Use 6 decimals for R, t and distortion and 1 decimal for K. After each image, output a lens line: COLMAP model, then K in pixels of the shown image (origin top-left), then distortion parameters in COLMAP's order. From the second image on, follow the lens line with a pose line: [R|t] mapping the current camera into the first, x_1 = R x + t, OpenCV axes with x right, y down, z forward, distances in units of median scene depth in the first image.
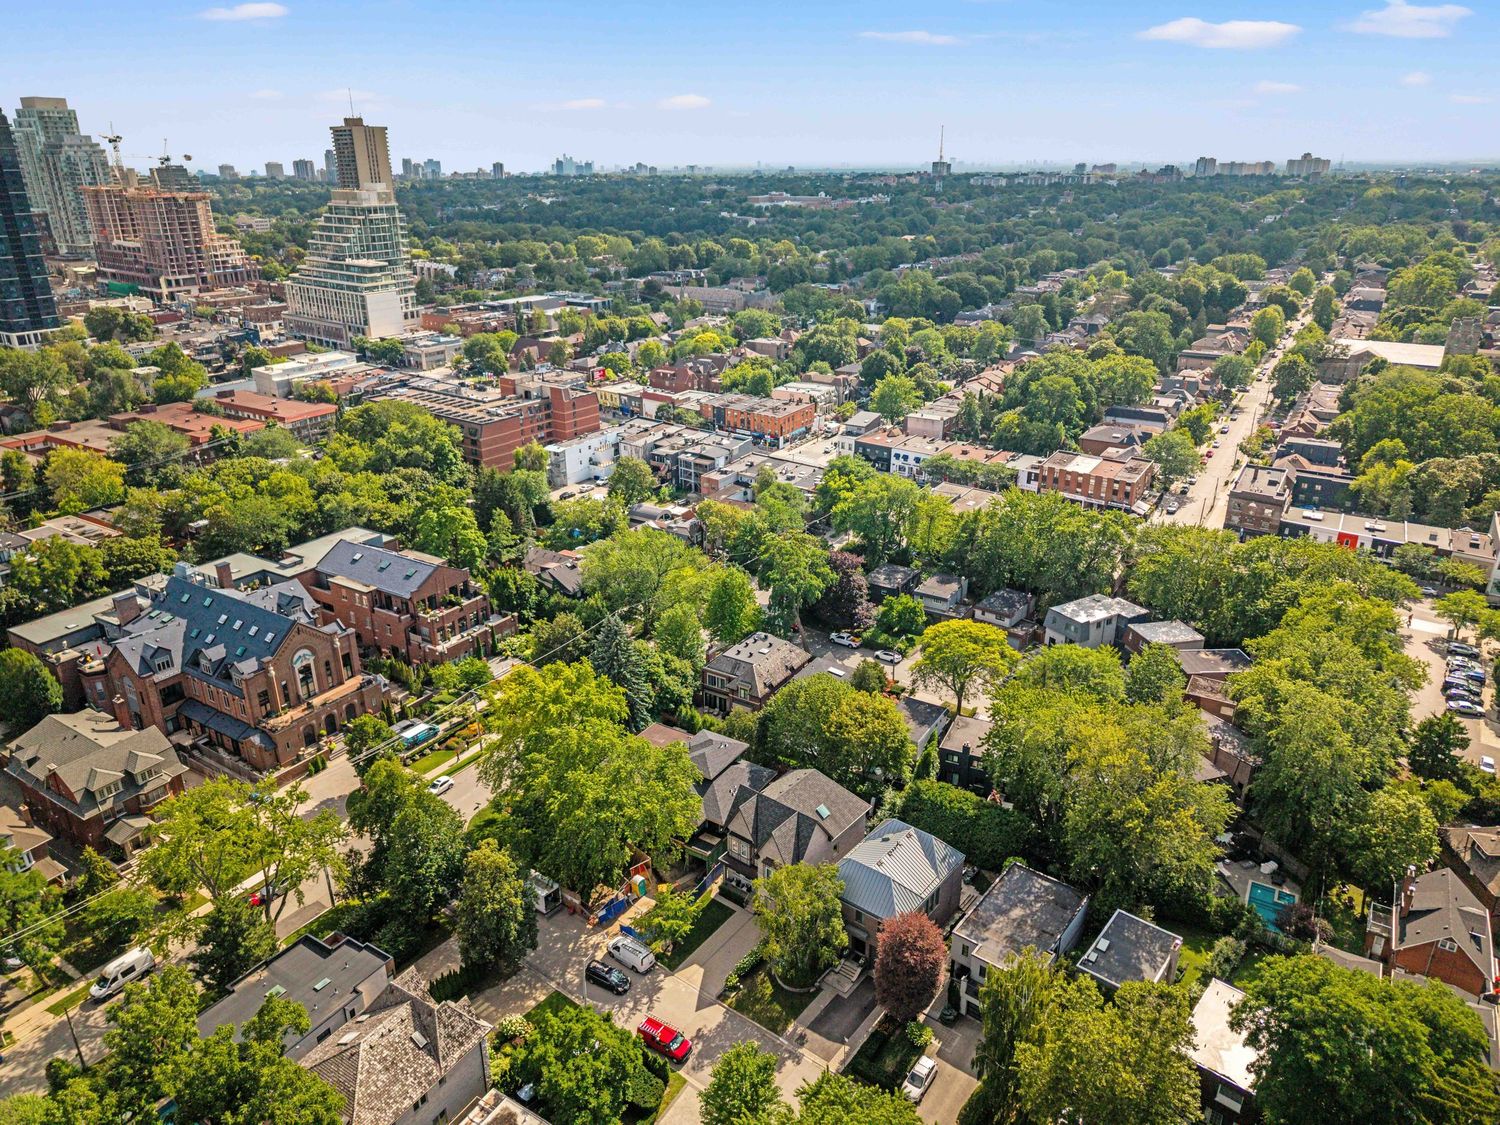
lens RADIAL K [[1046.2, 0, 750.0], [0, 1046.2, 562.5], [0, 0, 1]] dist [0.018834, -0.030613]
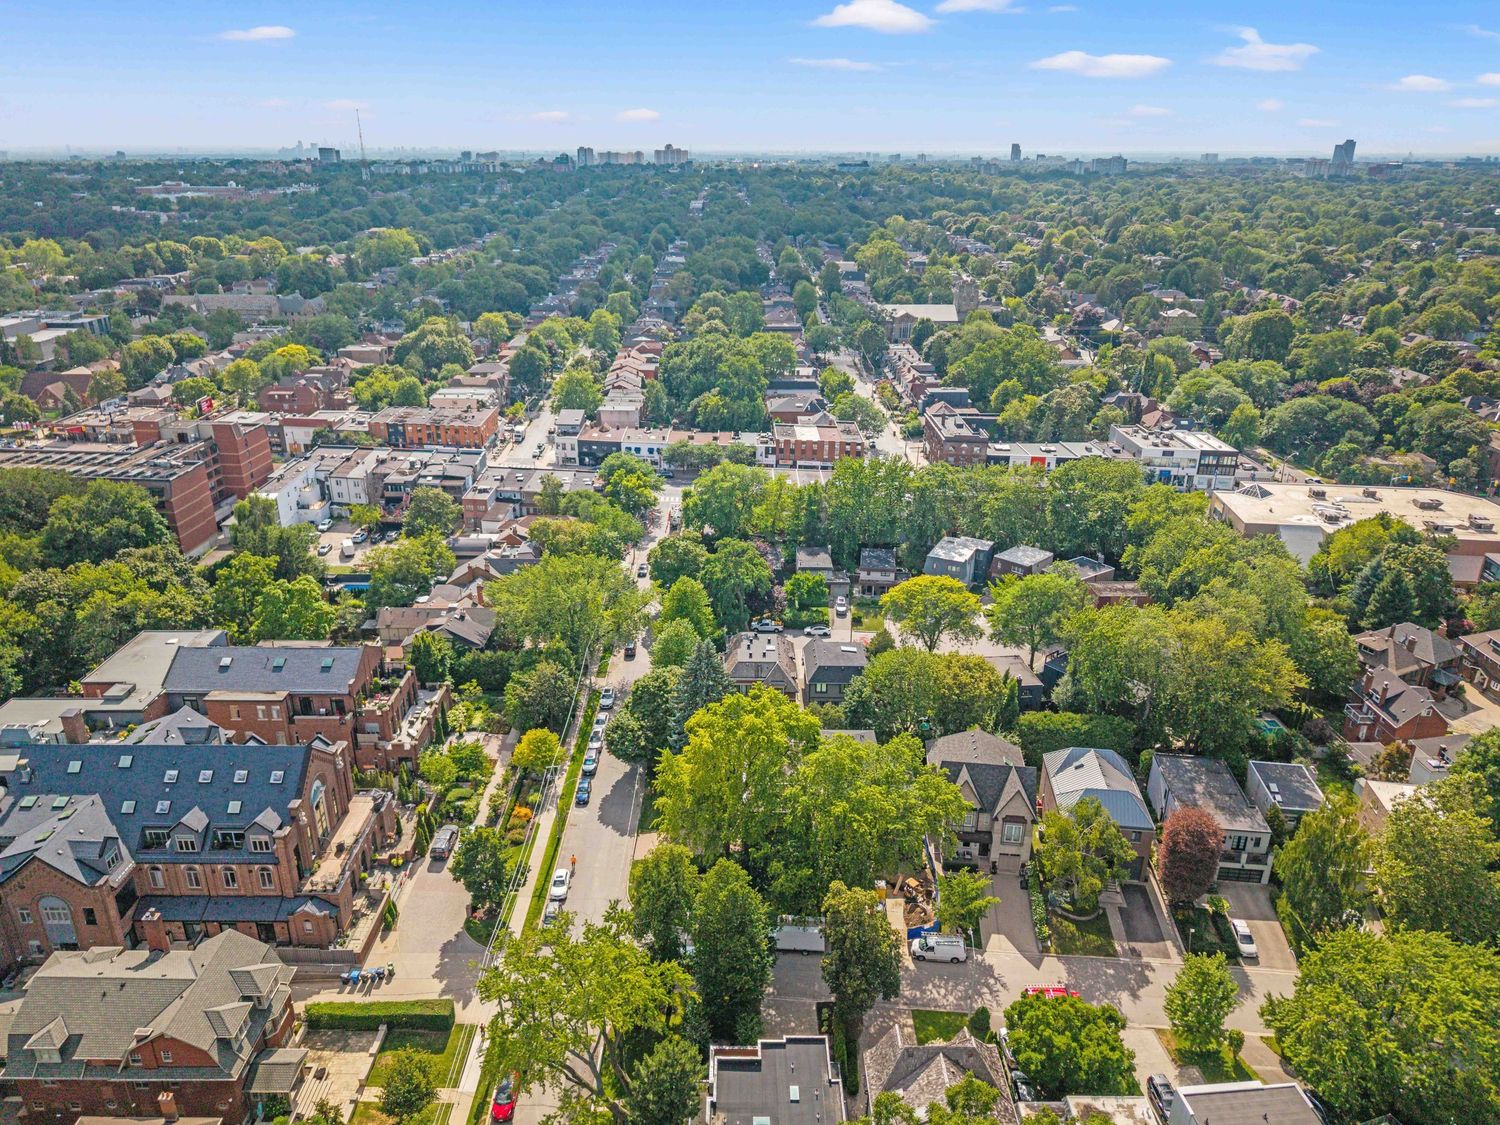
lens RADIAL K [[1046.2, 0, 750.0], [0, 1046.2, 562.5], [0, 0, 1]] dist [0.018834, -0.030613]
pose [[0.834429, -0.192752, 0.516309, -0.336378], [0.187107, 0.980280, 0.063573, -0.041837], [-0.518382, 0.043558, 0.854039, 0.102125]]
